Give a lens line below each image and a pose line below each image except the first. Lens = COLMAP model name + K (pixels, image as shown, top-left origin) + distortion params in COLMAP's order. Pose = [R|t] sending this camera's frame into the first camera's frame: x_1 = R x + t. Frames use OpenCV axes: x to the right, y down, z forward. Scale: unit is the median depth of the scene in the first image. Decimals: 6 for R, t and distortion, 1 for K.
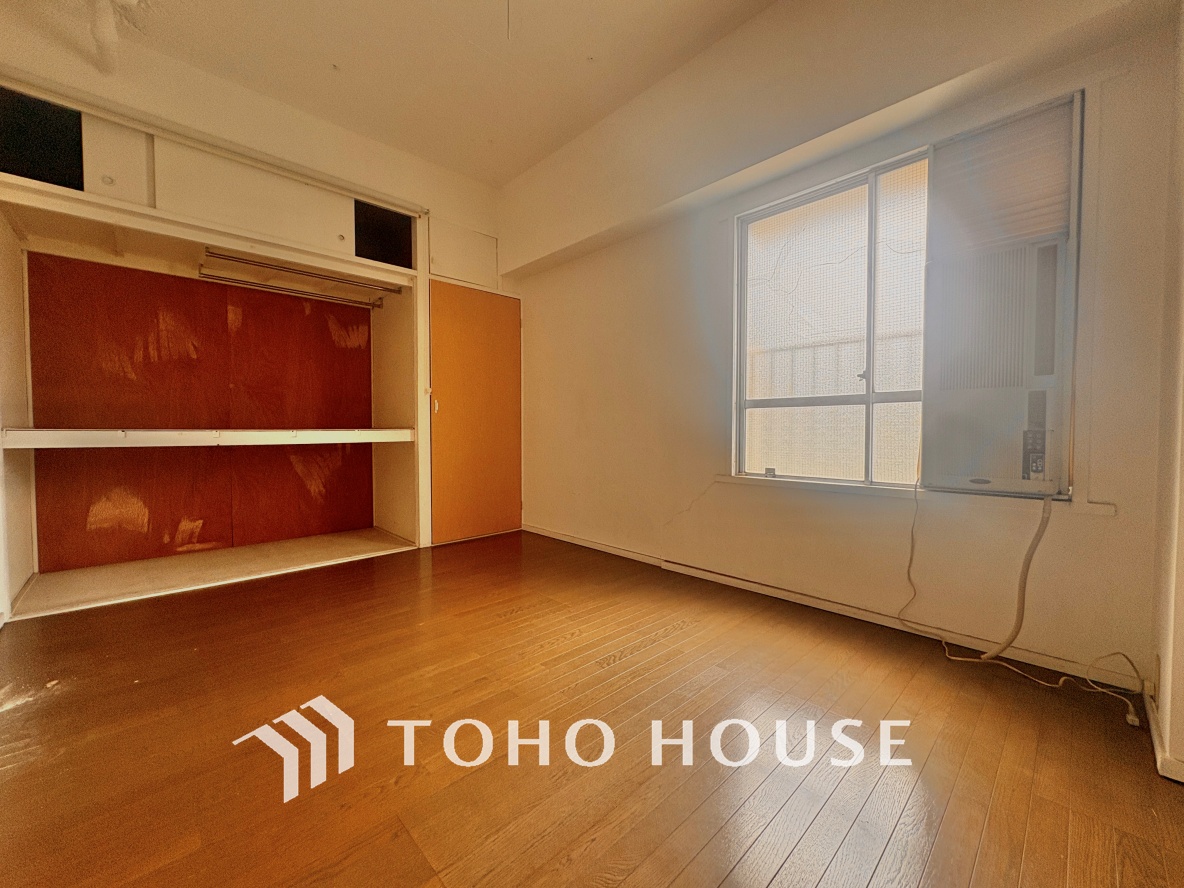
lens RADIAL K [[471.5, 0, 595.4], [0, 471.5, 442.0], [0, 0, 1]] dist [-0.000809, 0.001123]
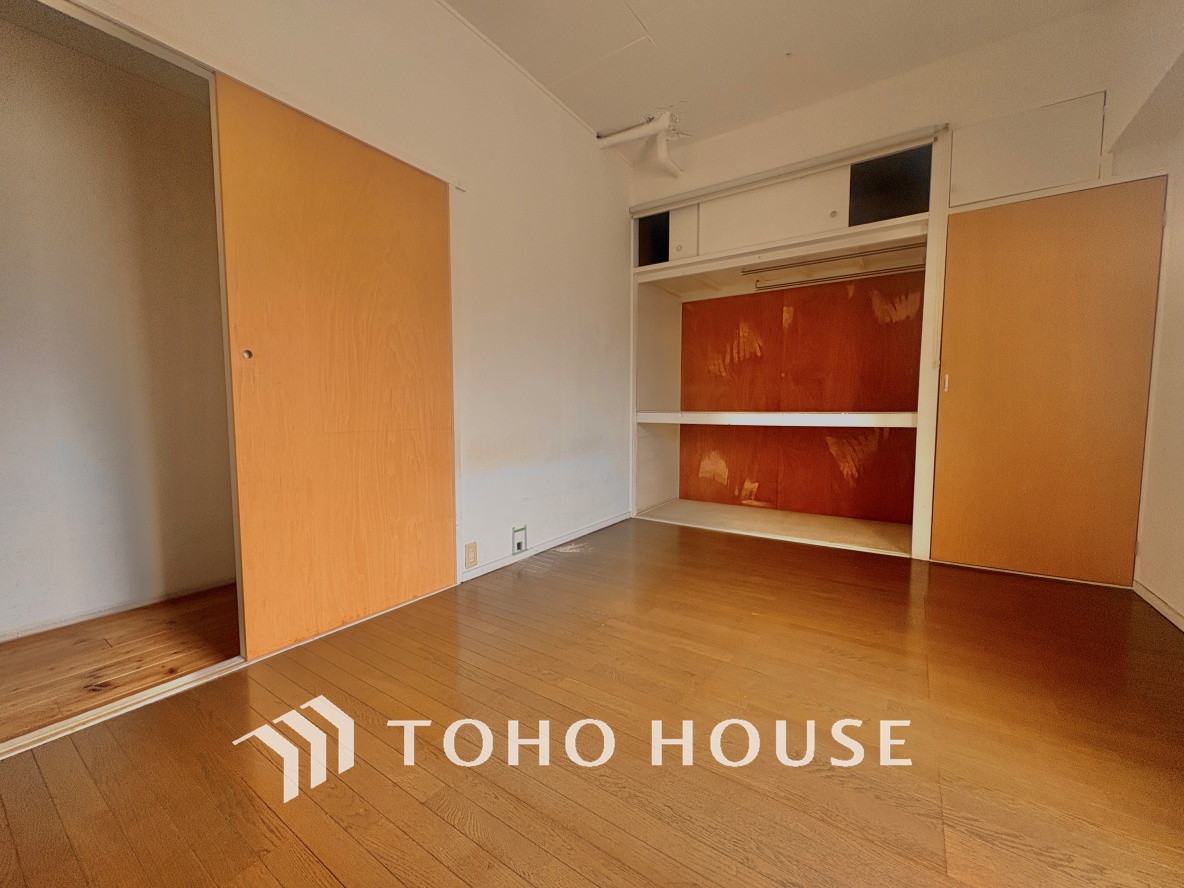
lens RADIAL K [[471.5, 0, 592.9], [0, 471.5, 440.1], [0, 0, 1]] dist [-0.000809, 0.001123]
pose [[0.209357, 0.062099, -0.975865, 0.309165], [-0.029556, 0.997927, 0.057162, -0.009402], [0.977392, 0.016875, 0.210759, 0.297864]]
